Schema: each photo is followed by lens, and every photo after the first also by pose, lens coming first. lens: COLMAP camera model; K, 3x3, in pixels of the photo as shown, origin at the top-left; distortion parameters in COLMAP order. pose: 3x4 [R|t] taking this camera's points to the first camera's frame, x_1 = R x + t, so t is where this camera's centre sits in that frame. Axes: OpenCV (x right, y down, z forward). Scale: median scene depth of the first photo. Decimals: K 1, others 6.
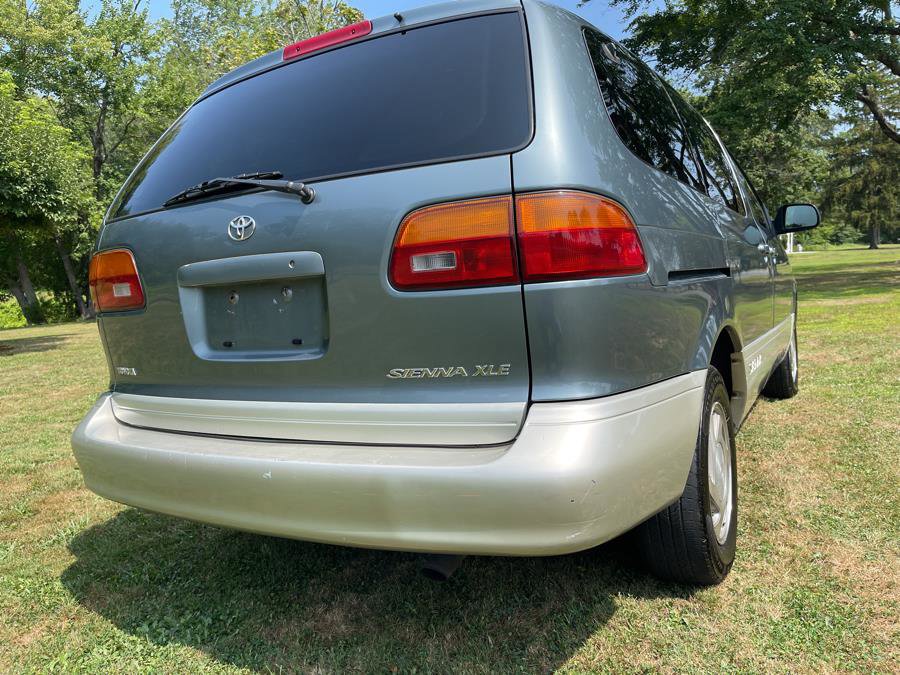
lens RADIAL K [[682.7, 0, 449.2], [0, 682.7, 335.4], [0, 0, 1]] dist [0.083191, -0.119275]
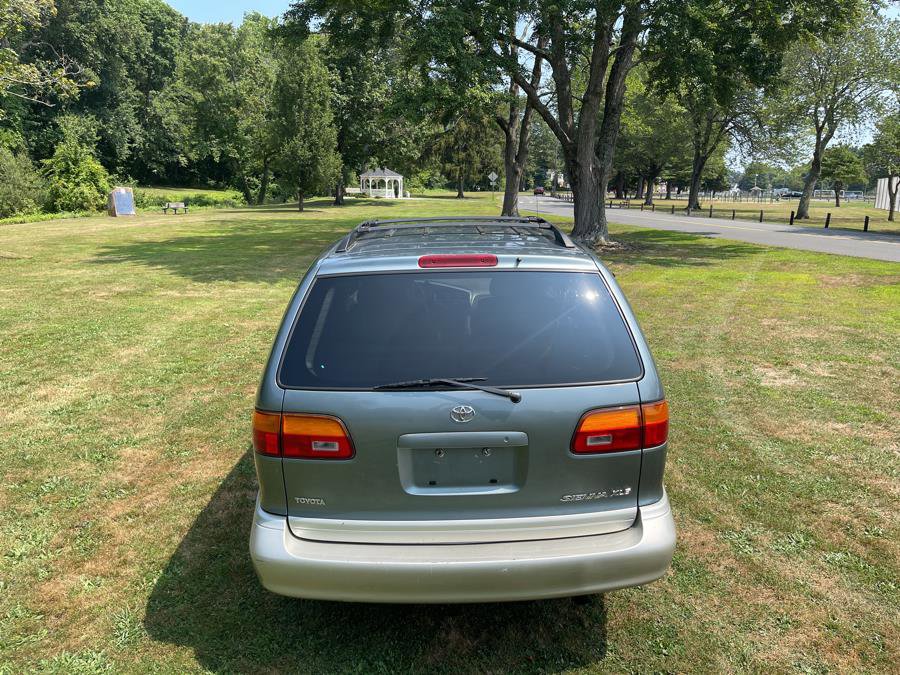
lens RADIAL K [[682.7, 0, 456.6], [0, 682.7, 328.3], [0, 0, 1]] dist [0.083191, -0.119275]
pose [[0.846690, -0.043072, 0.530340, -1.003878], [-0.008433, 0.995507, 0.094315, -0.441463], [-0.532019, -0.084328, 0.842522, -0.244851]]
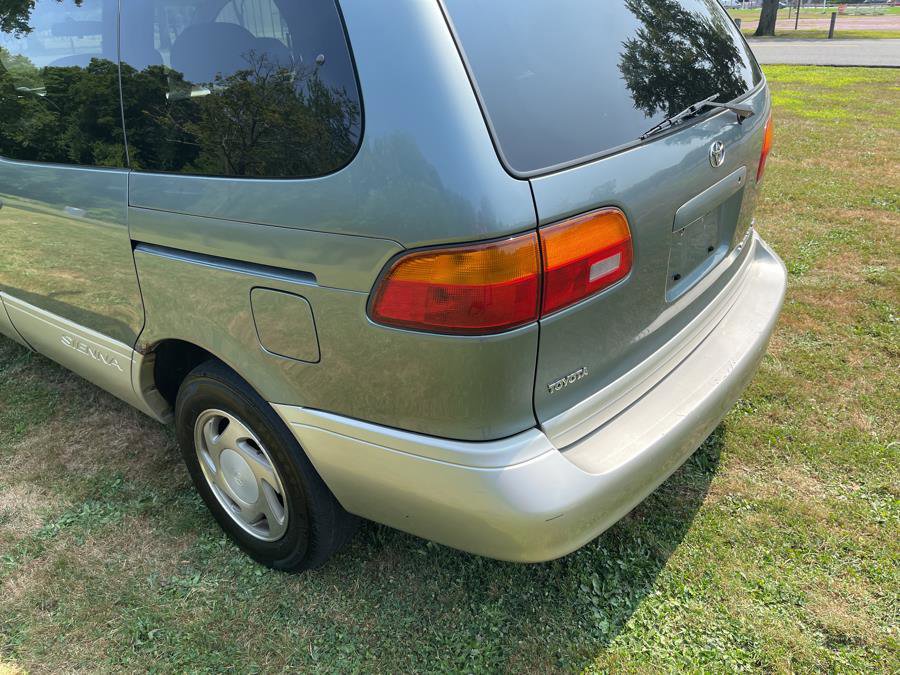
lens RADIAL K [[682.7, 0, 451.1], [0, 682.7, 338.3], [0, 0, 1]] dist [0.083191, -0.119275]
pose [[0.139805, -0.379126, 0.914723, -1.233932], [0.128573, 0.922925, 0.362875, -0.288566], [-0.981796, 0.066877, 0.177775, 1.092212]]
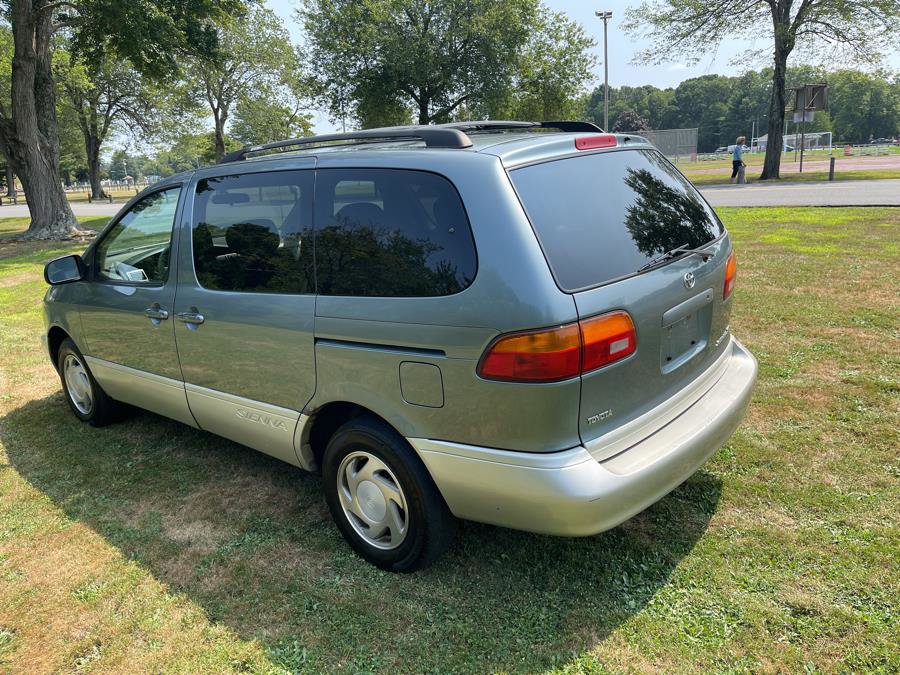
lens RADIAL K [[682.7, 0, 446.6], [0, 682.7, 339.3], [0, 0, 1]] dist [0.083191, -0.119275]
pose [[0.179812, -0.203933, 0.962330, -1.745773], [0.142662, 0.973339, 0.179610, -0.346475], [-0.973301, 0.104992, 0.204111, 1.104800]]
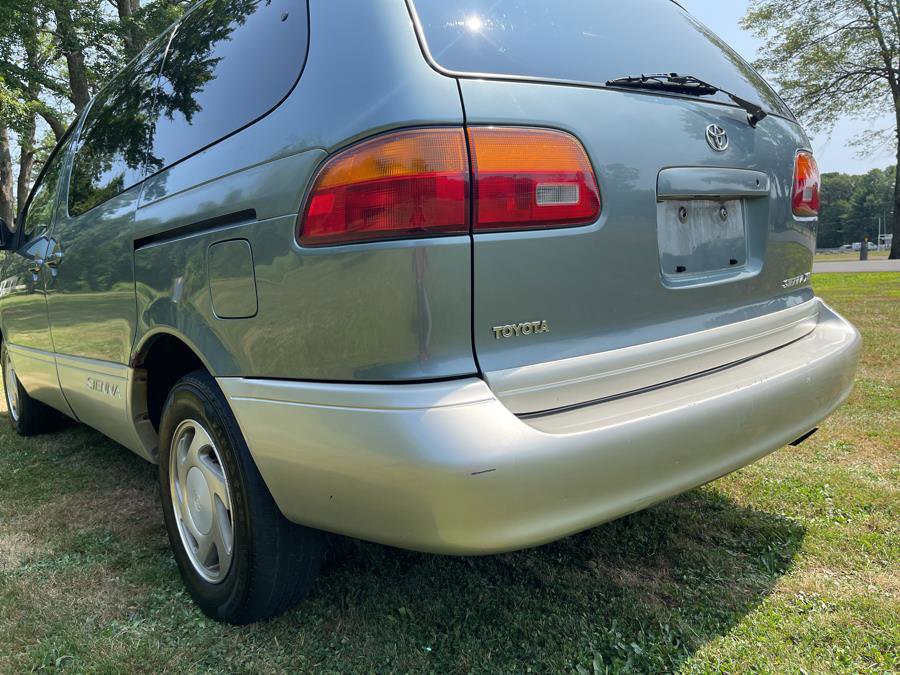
lens RADIAL K [[682.7, 0, 451.4], [0, 682.7, 332.6], [0, 0, 1]] dist [0.083191, -0.119275]
pose [[0.322810, -0.056060, 0.944802, -1.170588], [0.118981, 0.992729, 0.018251, 0.040359], [-0.938956, 0.106522, 0.327132, 0.948565]]
